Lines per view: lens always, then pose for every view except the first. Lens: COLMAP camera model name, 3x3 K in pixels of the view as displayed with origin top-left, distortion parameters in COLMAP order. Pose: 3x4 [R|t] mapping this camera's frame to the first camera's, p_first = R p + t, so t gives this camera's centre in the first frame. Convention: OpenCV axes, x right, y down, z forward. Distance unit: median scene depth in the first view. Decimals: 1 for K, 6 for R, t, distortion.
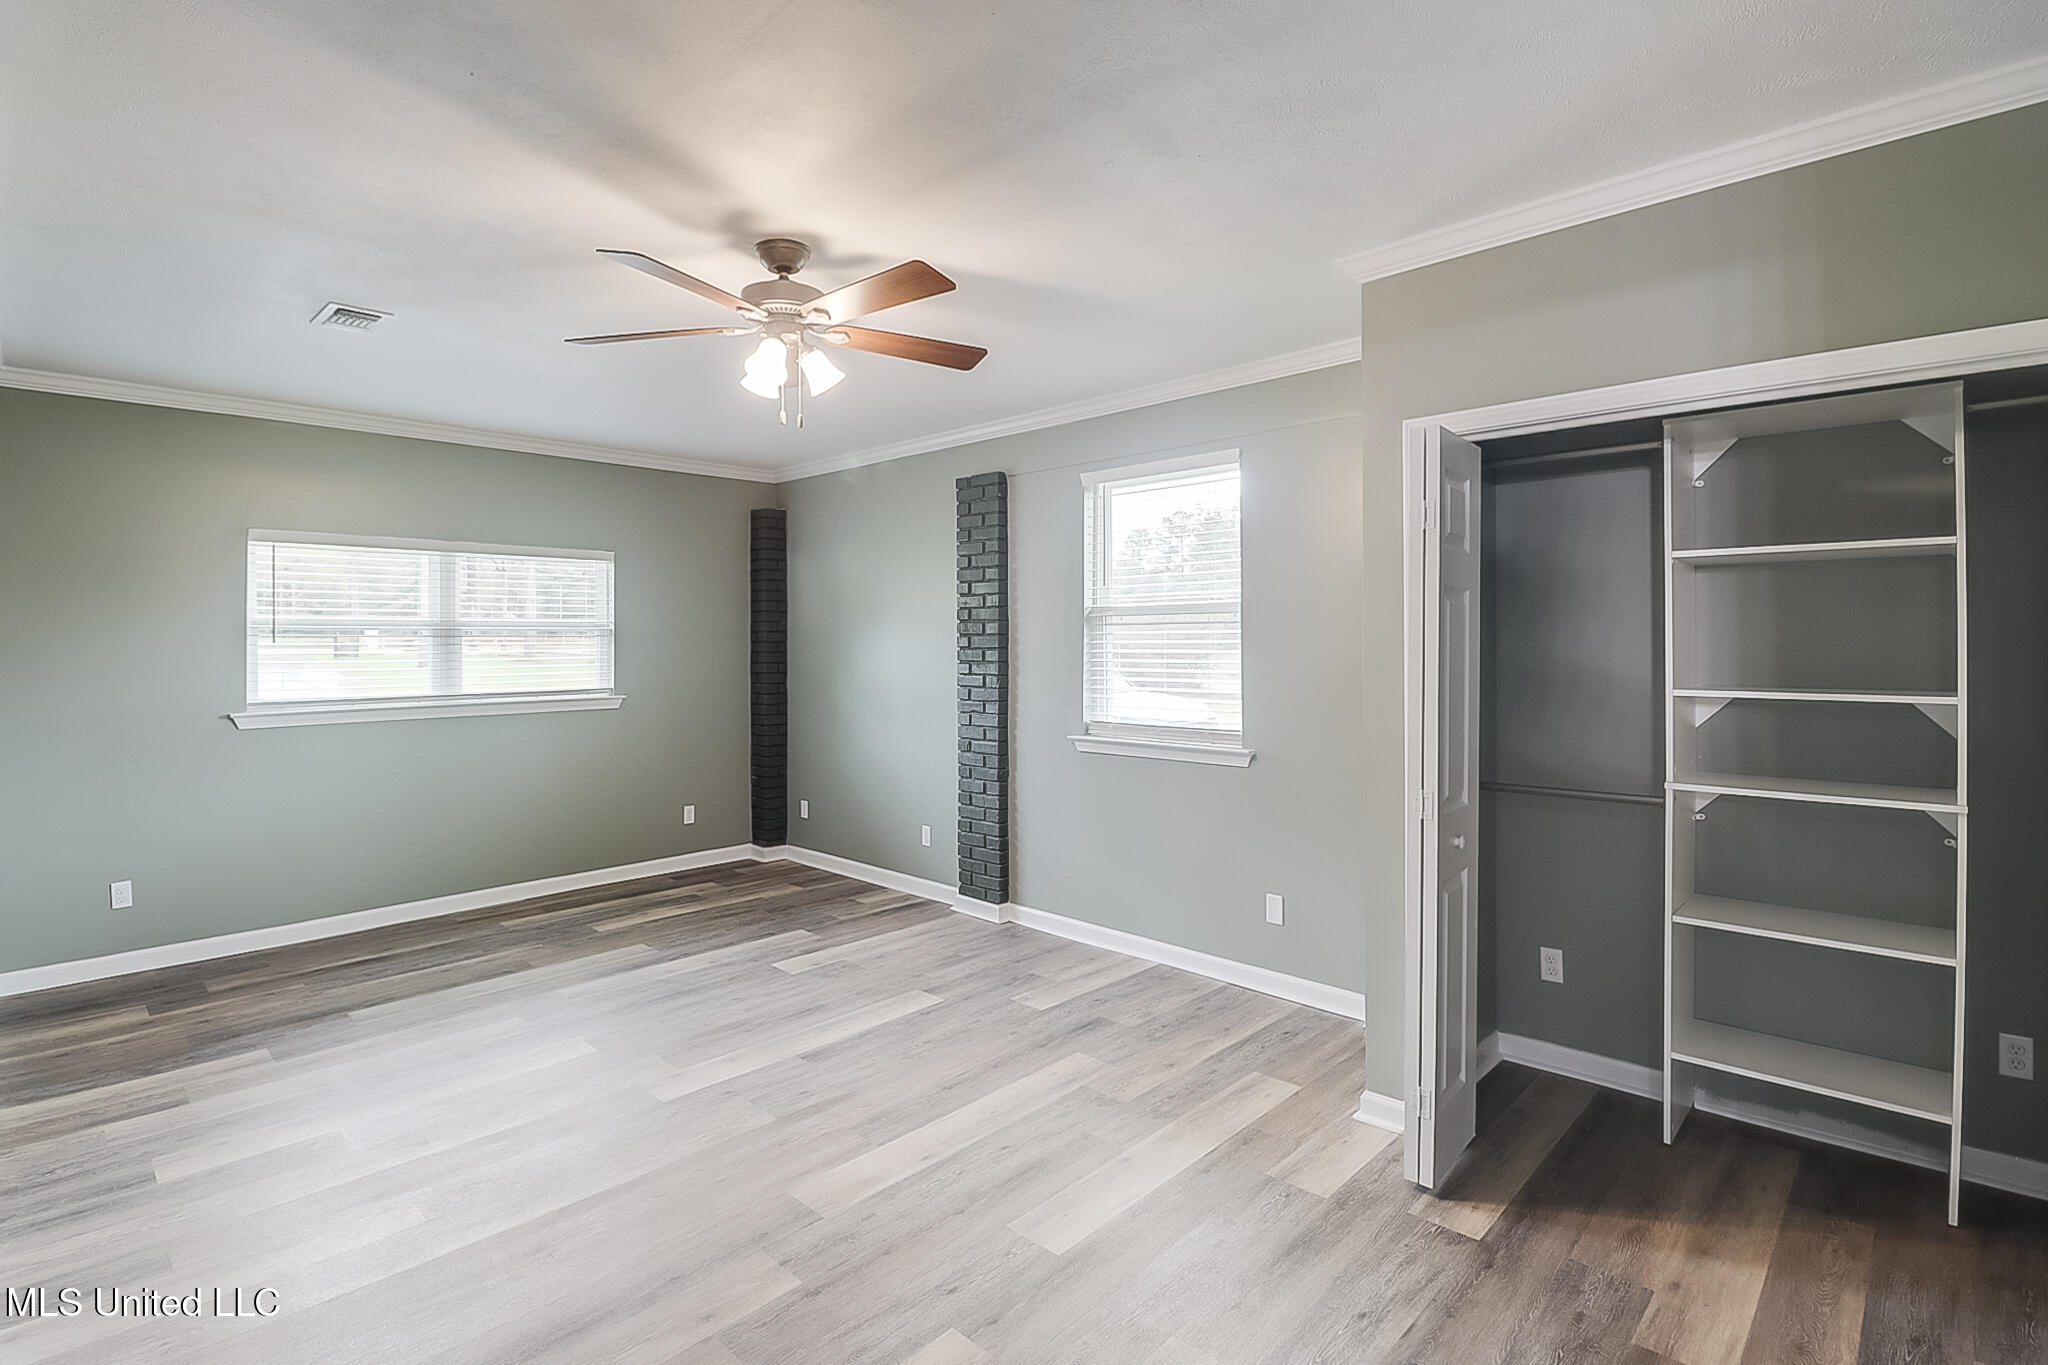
lens RADIAL K [[973.0, 0, 1023.8], [0, 973.0, 647.2], [0, 0, 1]] dist [-0.020570, -0.000383]
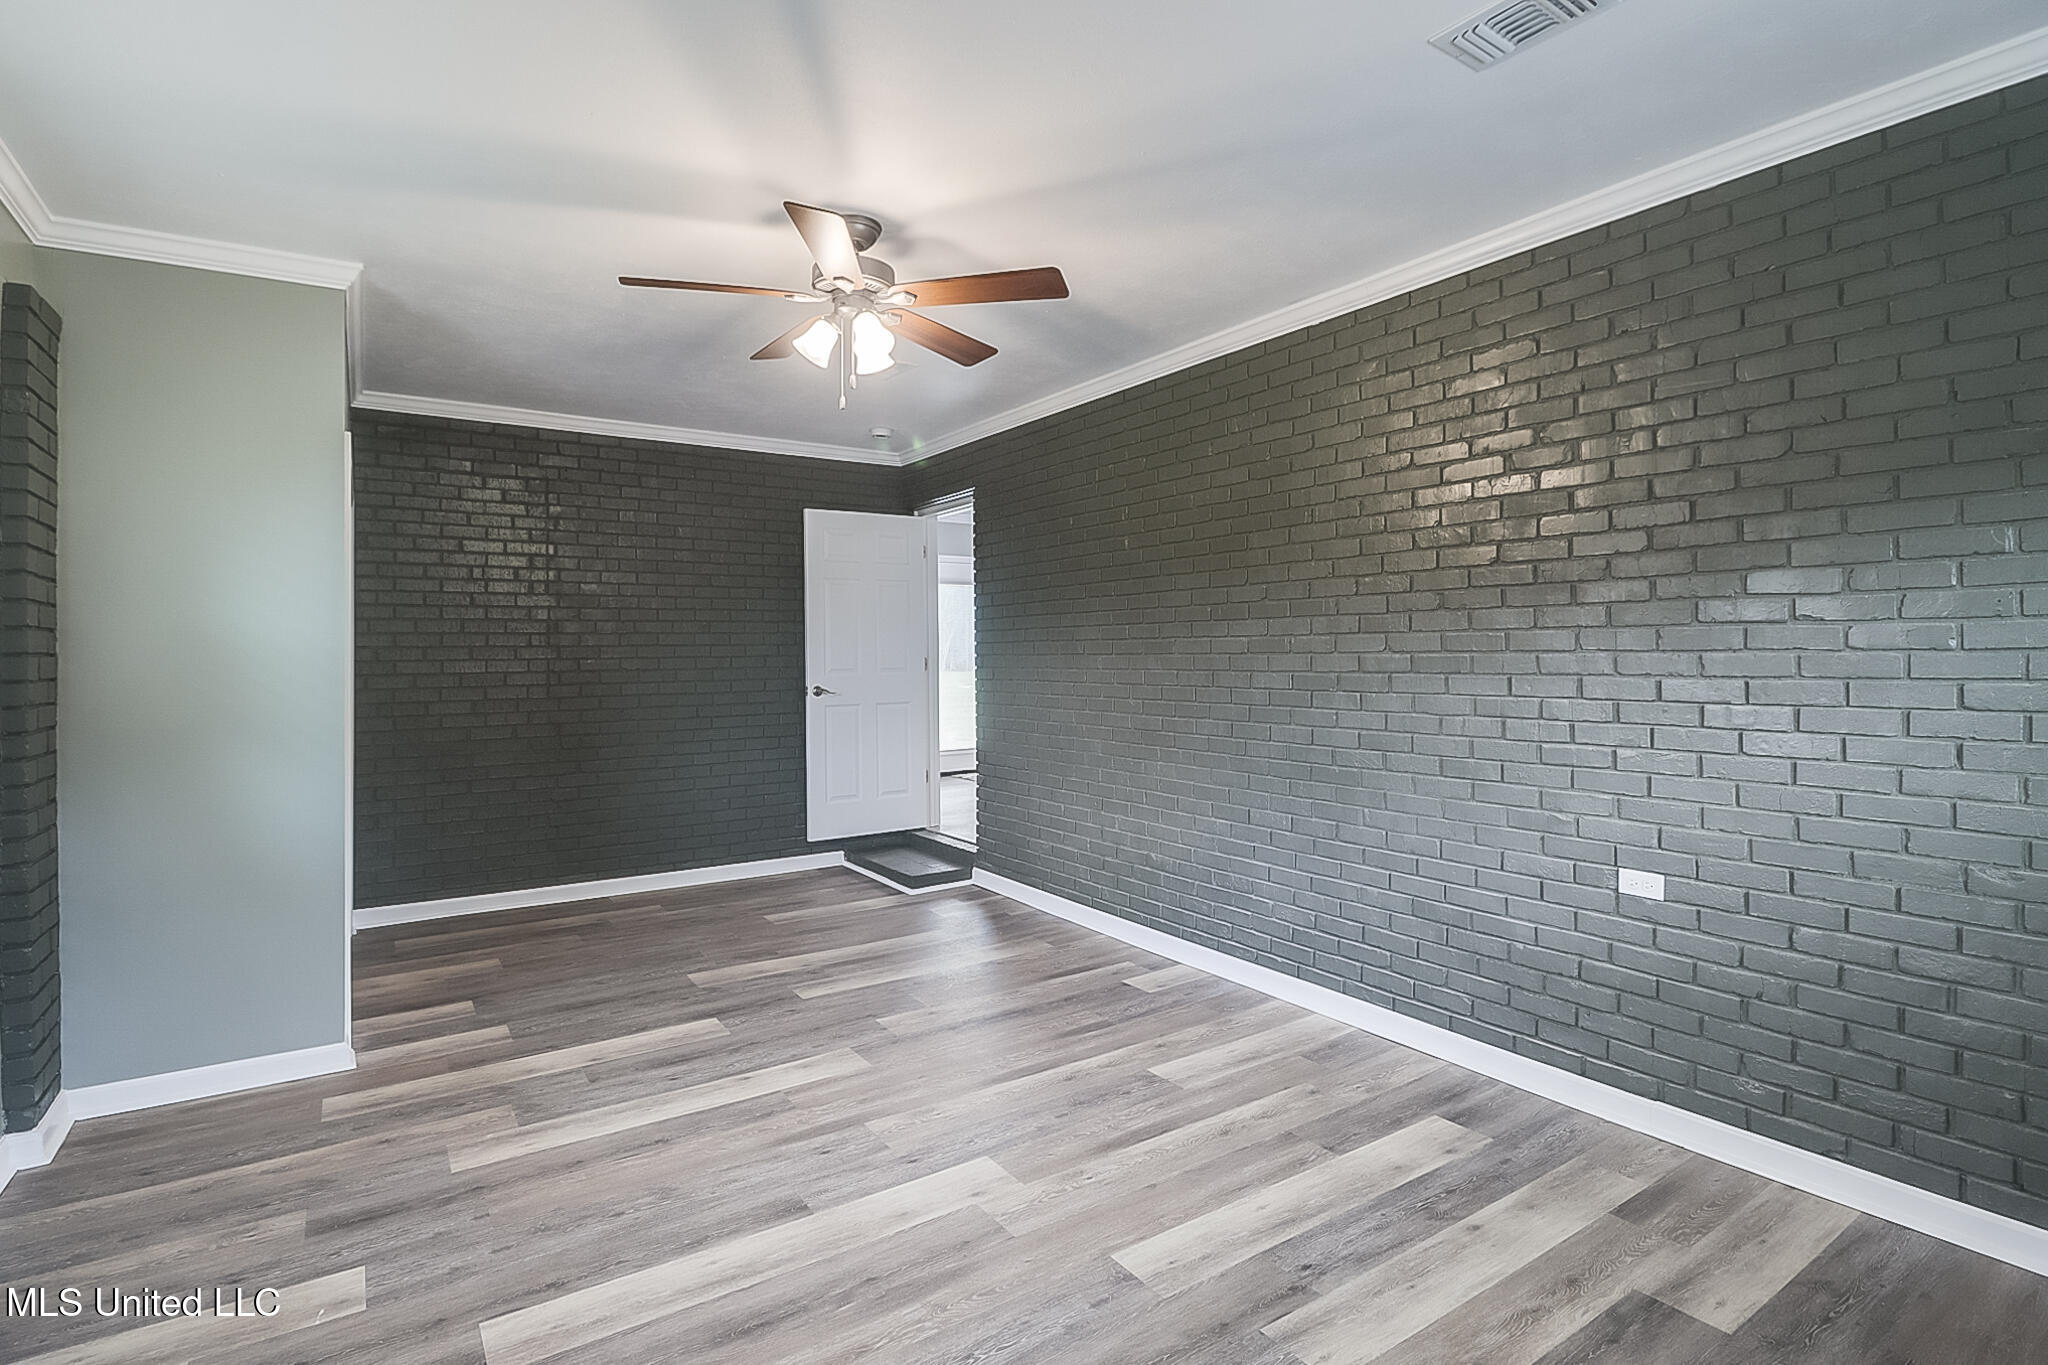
lens RADIAL K [[973.0, 0, 1023.8], [0, 973.0, 647.2], [0, 0, 1]] dist [-0.020570, -0.000383]
pose [[-0.978546, 0.012176, 0.205667, -0.627907], [0.011745, 0.999926, -0.003315, 0.035532], [-0.205692, -0.000828, -0.978616, 1.956103]]
